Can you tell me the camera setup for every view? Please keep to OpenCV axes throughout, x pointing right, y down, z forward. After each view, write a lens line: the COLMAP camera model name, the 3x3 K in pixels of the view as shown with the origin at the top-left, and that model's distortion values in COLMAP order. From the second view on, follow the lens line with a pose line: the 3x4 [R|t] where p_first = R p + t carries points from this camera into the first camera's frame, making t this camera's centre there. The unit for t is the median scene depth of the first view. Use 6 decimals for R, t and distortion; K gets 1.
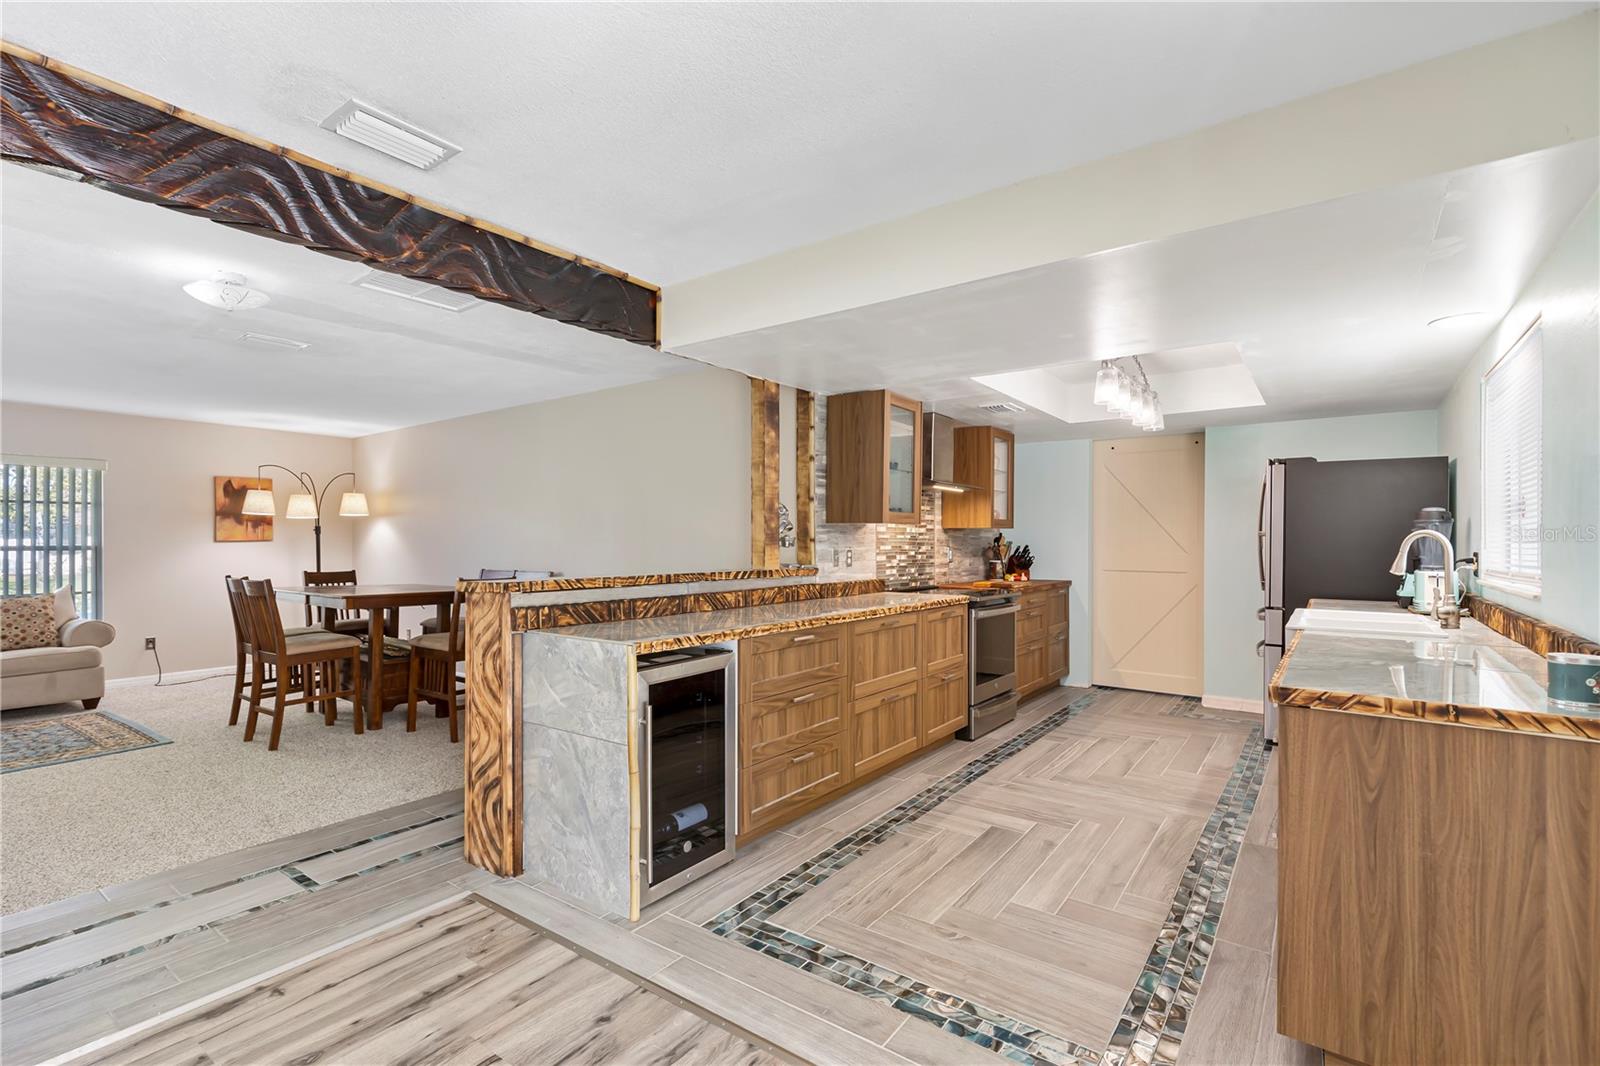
lens RADIAL K [[733.3, 0, 804.7], [0, 733.3, 541.6], [0, 0, 1]] dist [0.010666, -0.001159]
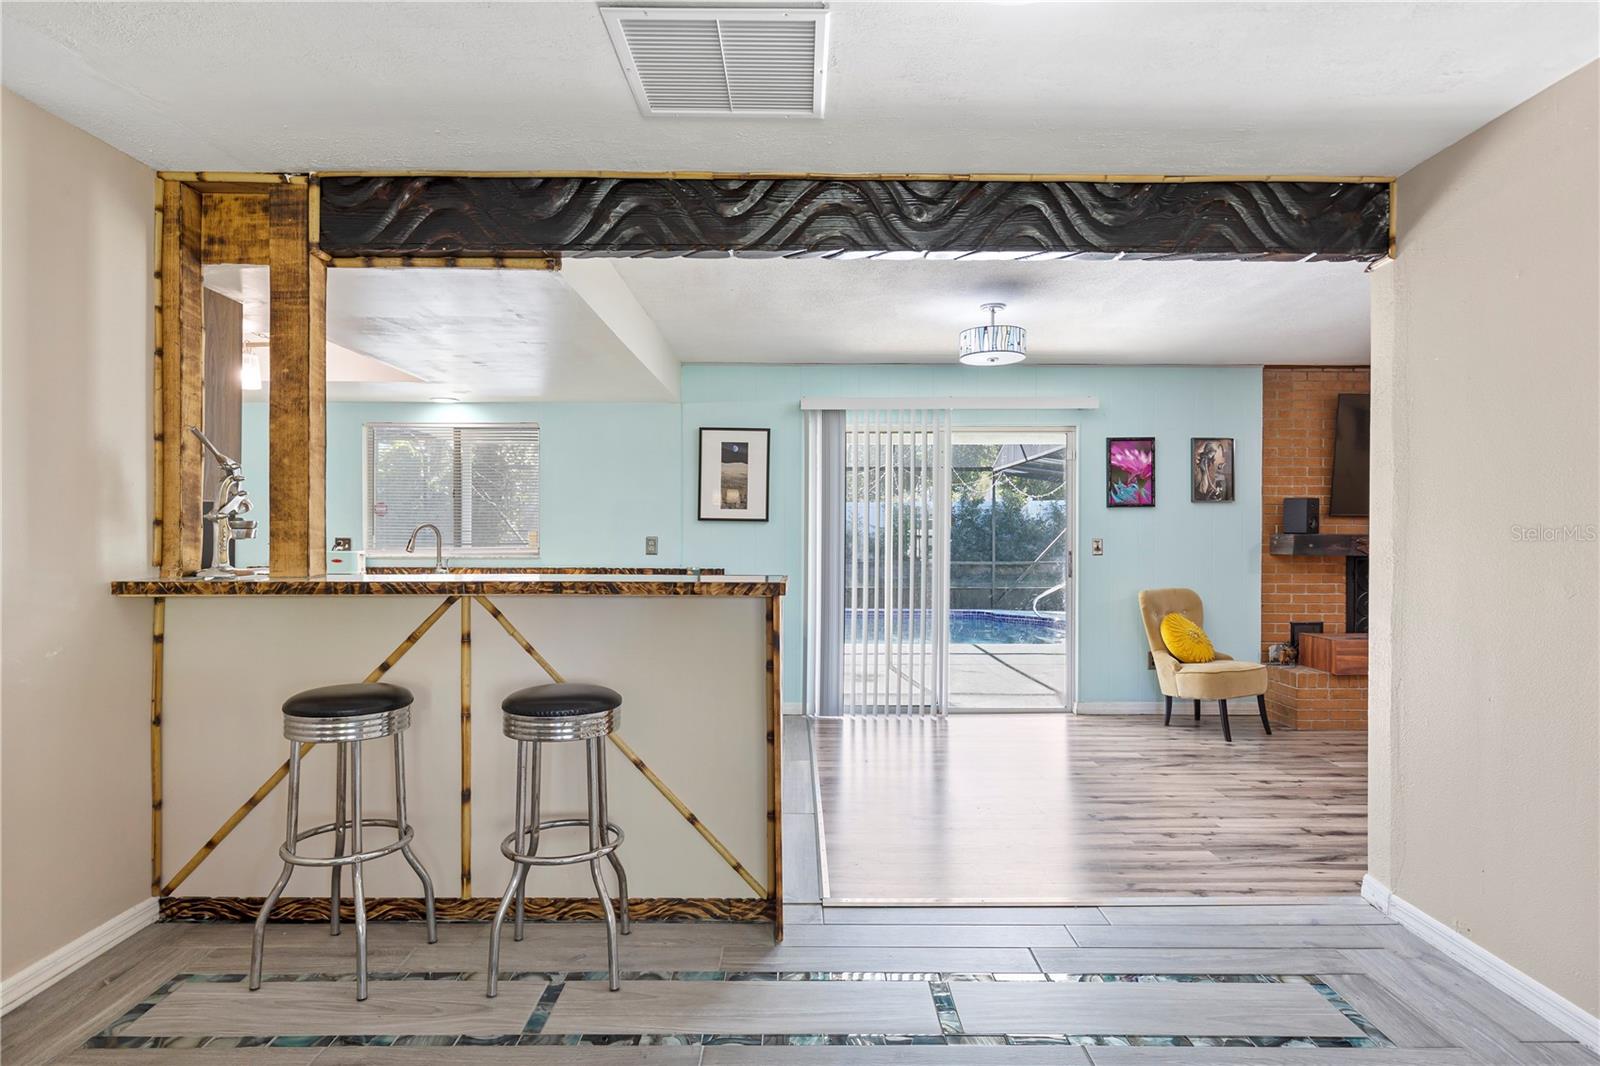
lens RADIAL K [[861.1, 0, 800.0], [0, 861.1, 533.0], [0, 0, 1]] dist [0.001007, -0.000041]
pose [[-0.589145, -0.000594, 0.808027, -0.936693], [-0.003544, 0.999992, -0.001849, 0.004439], [-0.808020, -0.003953, -0.589142, 1.181755]]
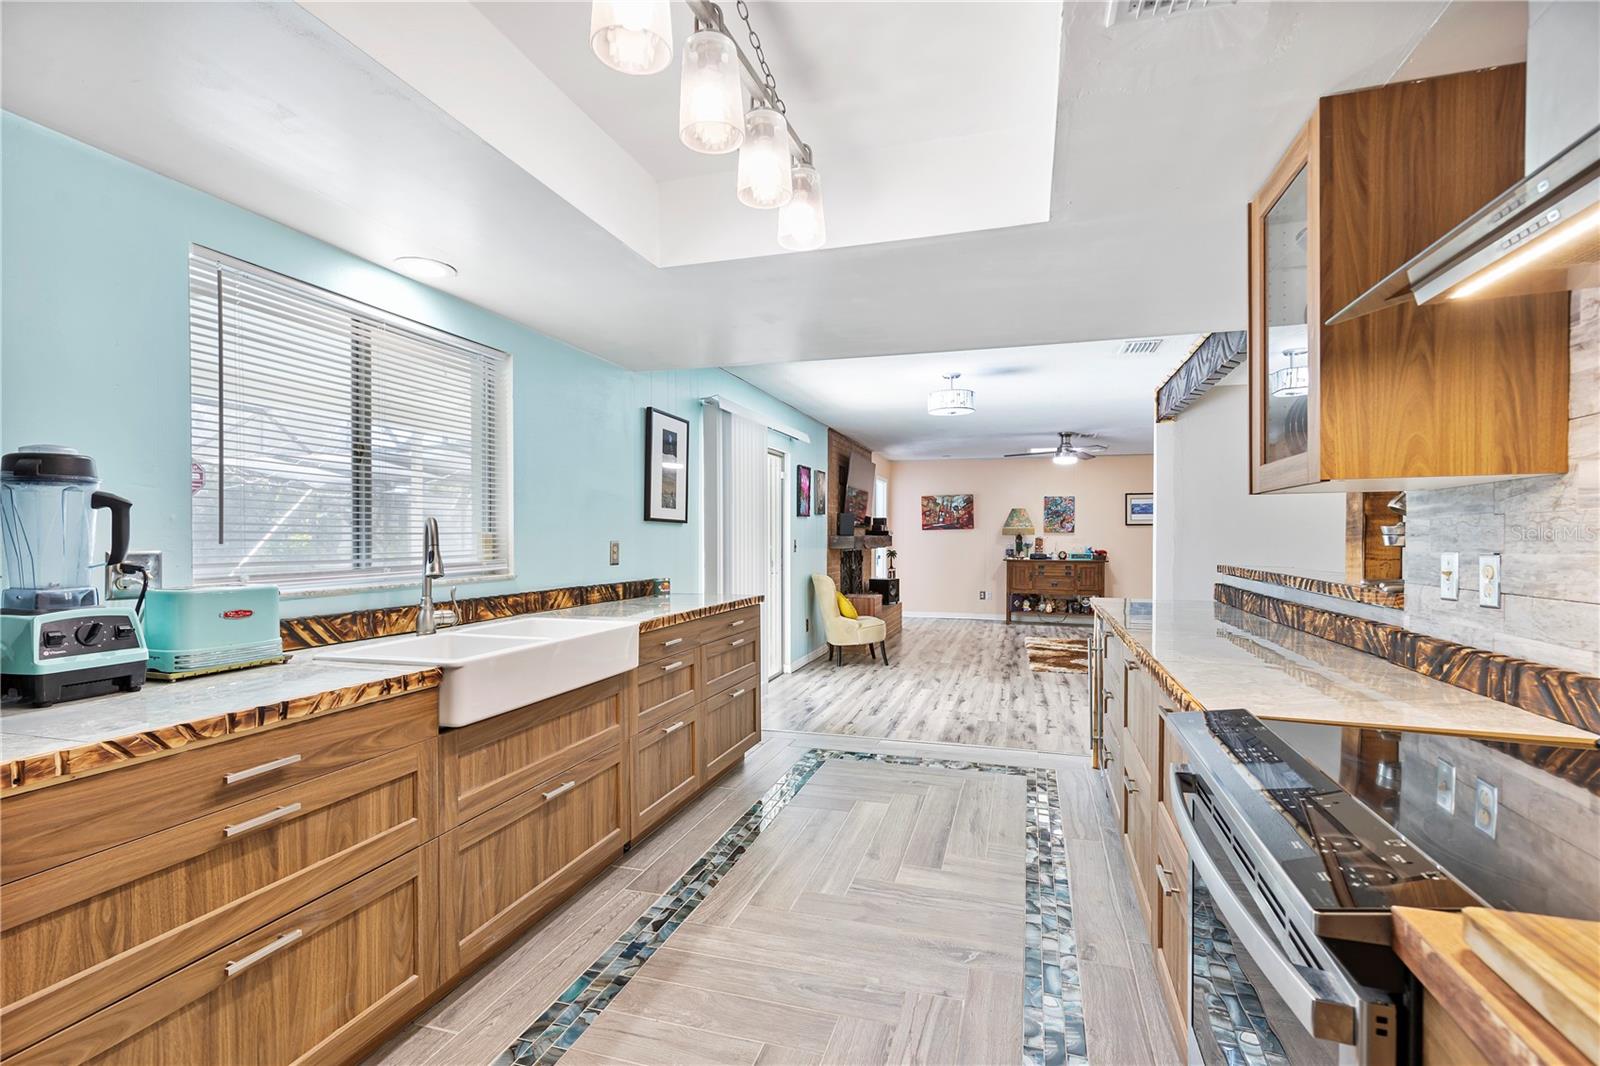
lens RADIAL K [[732.0, 0, 809.4], [0, 732.0, 538.2], [0, 0, 1]] dist [0.008174, -0.001626]
pose [[-0.944131, -0.000662, -0.329570, 0.587693], [-0.001847, 0.999993, 0.003282, 0.001579], [0.329566, 0.003708, -0.944125, 1.516238]]
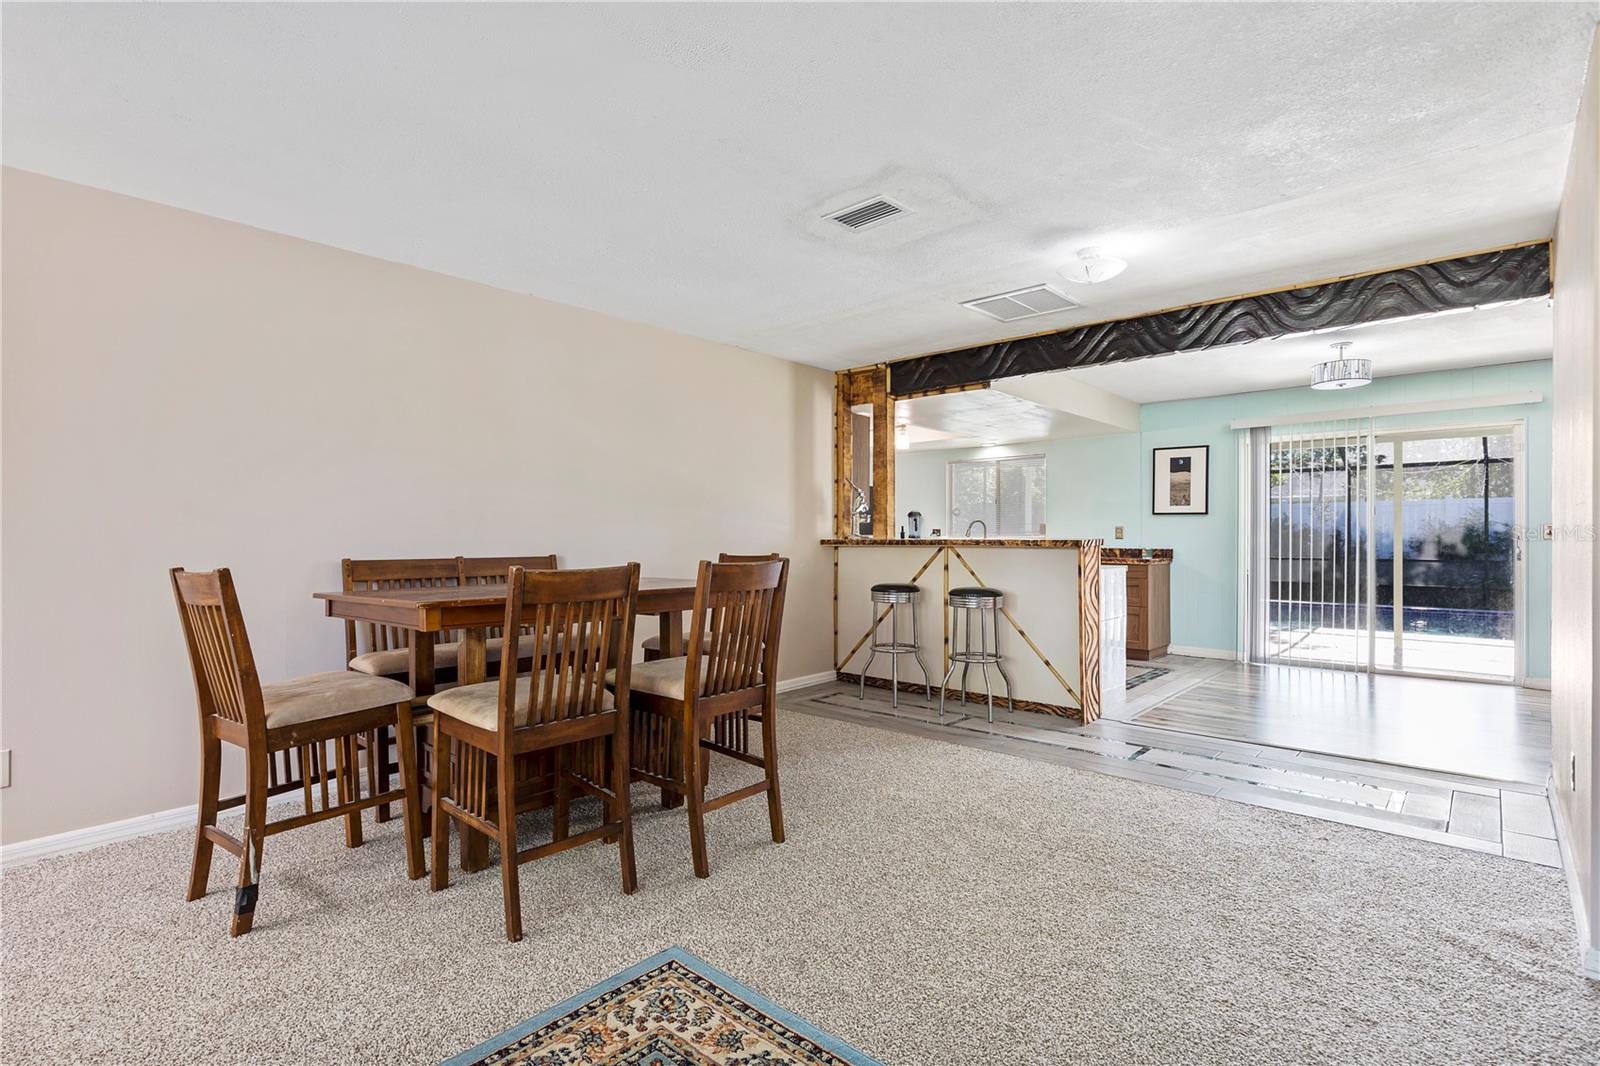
lens RADIAL K [[760.5, 0, 801.6], [0, 760.5, 535.5], [0, 0, 1]] dist [-0.001022, -0.000972]
pose [[0.108498, 0.003235, 0.994091, -1.601219], [-0.002778, 0.999992, -0.002951, 0.041127], [-0.994093, -0.002441, 0.108506, 1.089642]]
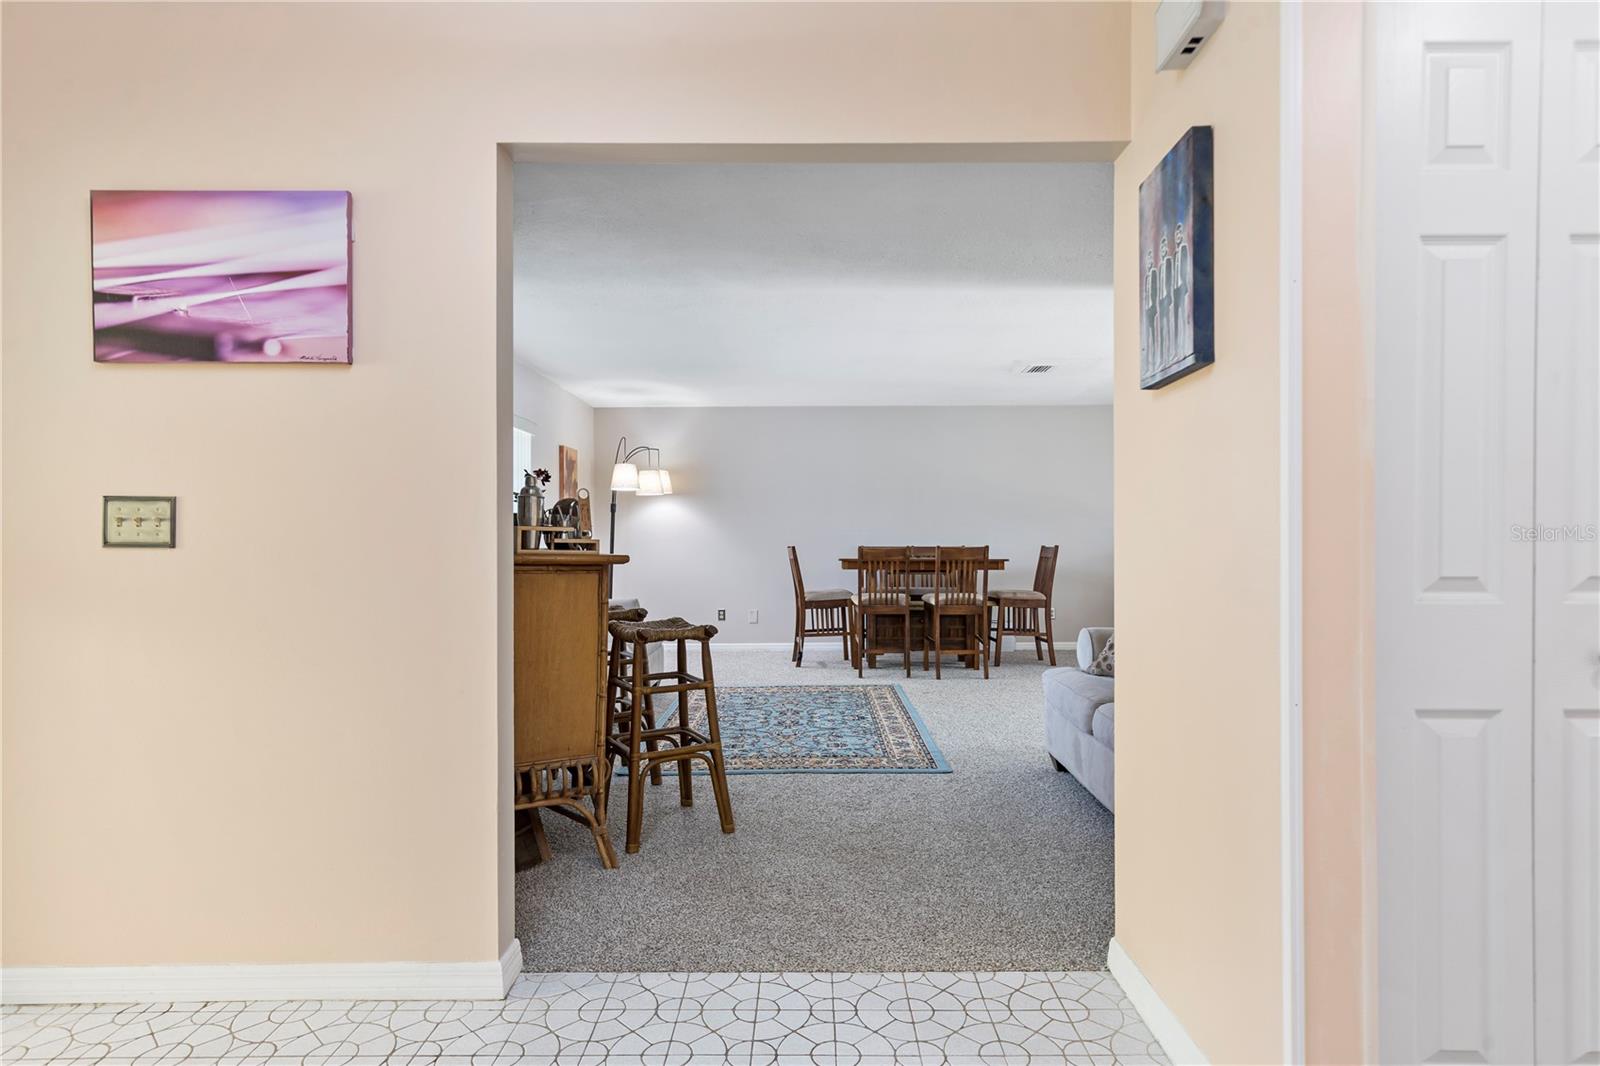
lens RADIAL K [[881.5, 0, 807.3], [0, 881.5, 542.9], [0, 0, 1]] dist [0.003384, 0.001487]
pose [[0.810319, -0.001259, 0.585988, -2.236403], [-0.002935, 0.999976, 0.006206, 0.045900], [-0.585982, -0.006748, 0.810296, -0.074285]]
